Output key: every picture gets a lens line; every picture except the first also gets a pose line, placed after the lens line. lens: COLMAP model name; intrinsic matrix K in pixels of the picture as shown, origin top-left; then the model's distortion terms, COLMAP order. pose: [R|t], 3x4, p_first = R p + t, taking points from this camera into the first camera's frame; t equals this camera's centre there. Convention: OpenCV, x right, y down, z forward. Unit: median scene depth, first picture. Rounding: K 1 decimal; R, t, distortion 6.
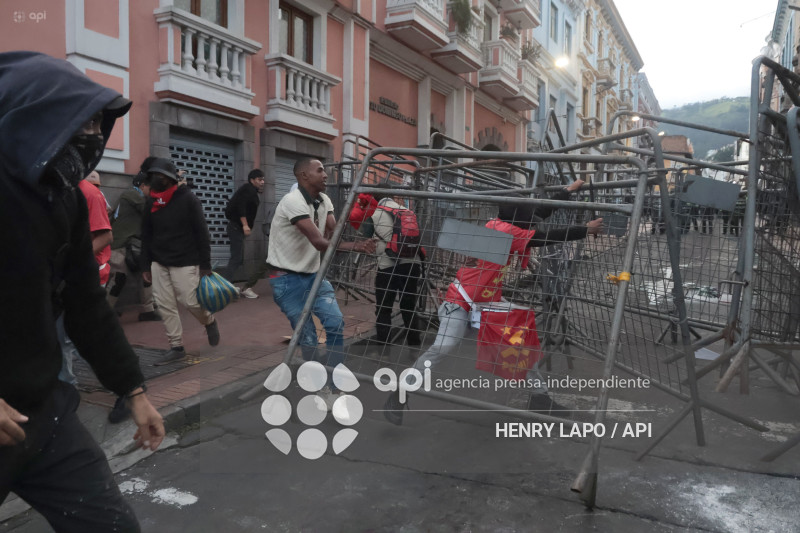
lens RADIAL K [[621.4, 0, 400.0], [0, 621.4, 266.5], [0, 0, 1]] dist [-0.004470, 0.000524]
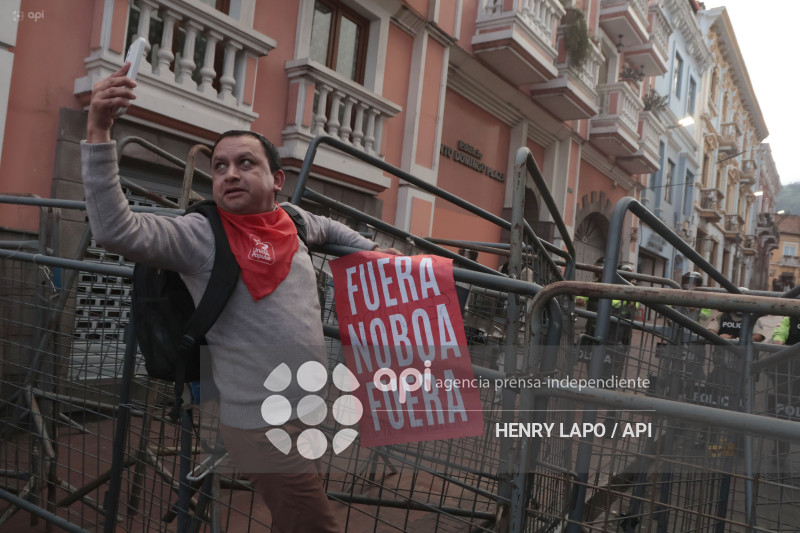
lens RADIAL K [[621.4, 0, 400.0], [0, 621.4, 266.5], [0, 0, 1]] dist [-0.004470, 0.000524]
pose [[0.987961, 0.084320, -0.129706, 0.007495], [-0.095293, 0.992161, -0.080850, -0.047898], [0.121872, 0.092236, 0.988251, 0.230369]]
